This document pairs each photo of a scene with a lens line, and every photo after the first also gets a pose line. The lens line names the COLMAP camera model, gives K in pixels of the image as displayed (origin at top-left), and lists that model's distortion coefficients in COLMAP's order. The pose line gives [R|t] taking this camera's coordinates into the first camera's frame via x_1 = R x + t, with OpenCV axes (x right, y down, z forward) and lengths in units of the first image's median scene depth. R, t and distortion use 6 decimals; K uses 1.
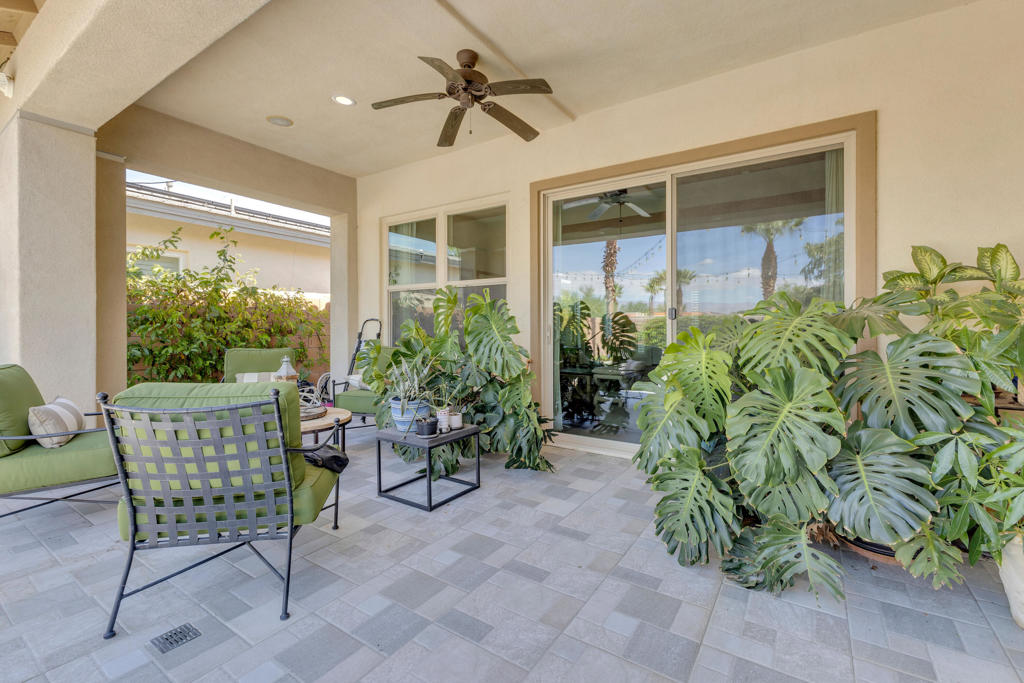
lens RADIAL K [[448.4, 0, 511.9], [0, 448.4, 332.7], [0, 0, 1]] dist [0.011622, -0.000358]
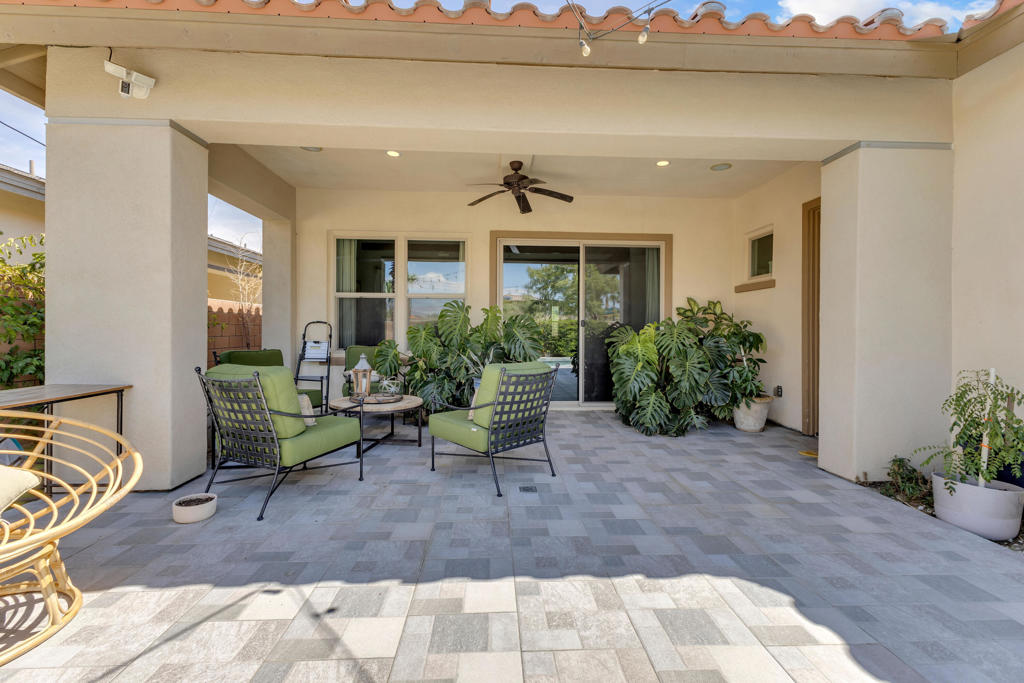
lens RADIAL K [[448.4, 0, 511.7], [0, 448.4, 337.9], [0, 0, 1]] dist [0.011622, -0.000358]
pose [[0.804348, -0.005271, 0.594135, -1.126639], [-0.000540, 0.999954, 0.009602, -0.003195], [-0.594158, -0.008044, 0.804308, -0.303673]]
